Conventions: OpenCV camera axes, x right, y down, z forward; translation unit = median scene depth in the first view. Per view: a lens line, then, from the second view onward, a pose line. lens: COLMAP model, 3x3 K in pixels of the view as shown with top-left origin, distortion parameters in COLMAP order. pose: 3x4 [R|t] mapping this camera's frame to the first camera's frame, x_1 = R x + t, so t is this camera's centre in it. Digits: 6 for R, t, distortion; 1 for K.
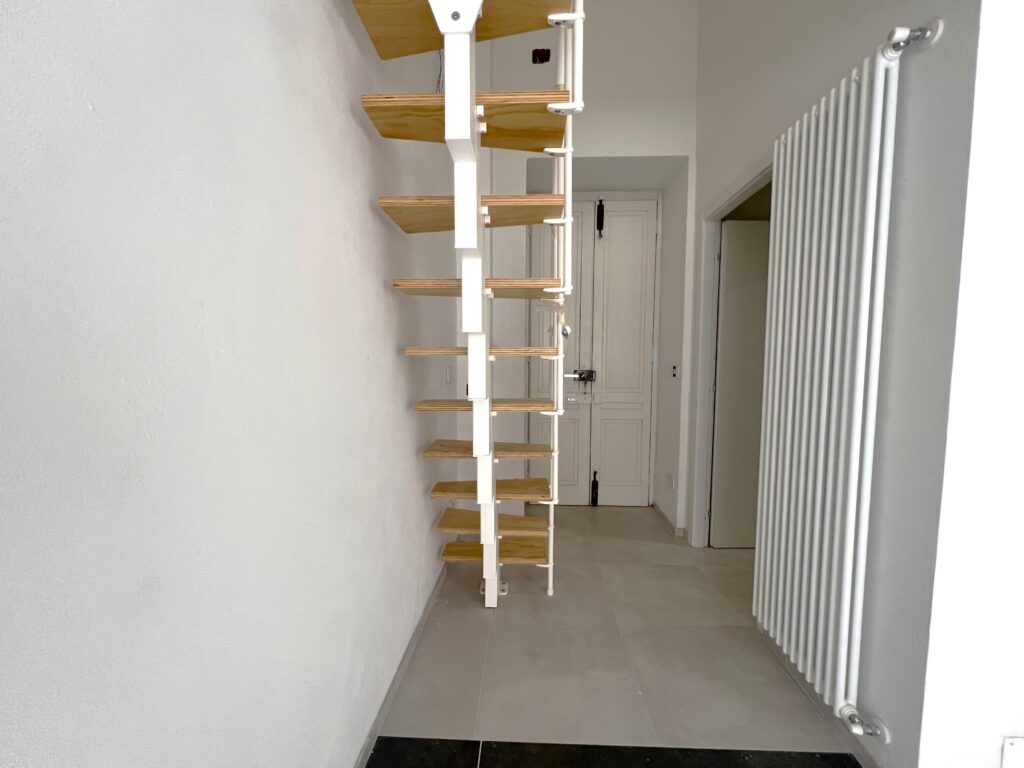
lens RADIAL K [[412.8, 0, 508.5], [0, 412.8, 388.6], [0, 0, 1]] dist [-0.000438, -0.000121]
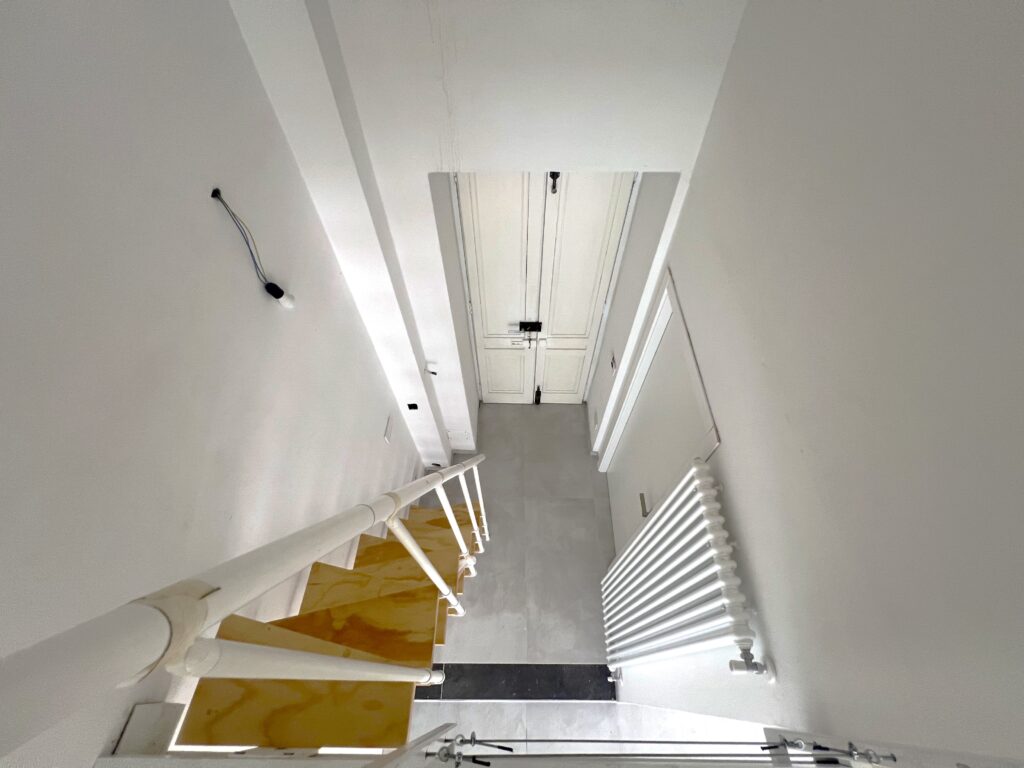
lens RADIAL K [[417.6, 0, 514.9], [0, 417.6, 380.5], [0, 0, 1]] dist [-0.004502, 0.001174]
pose [[0.999060, -0.039044, 0.018828, 0.127317], [0.010782, 0.644538, 0.764496, -0.695947], [-0.041984, -0.763575, 0.644353, 0.287544]]
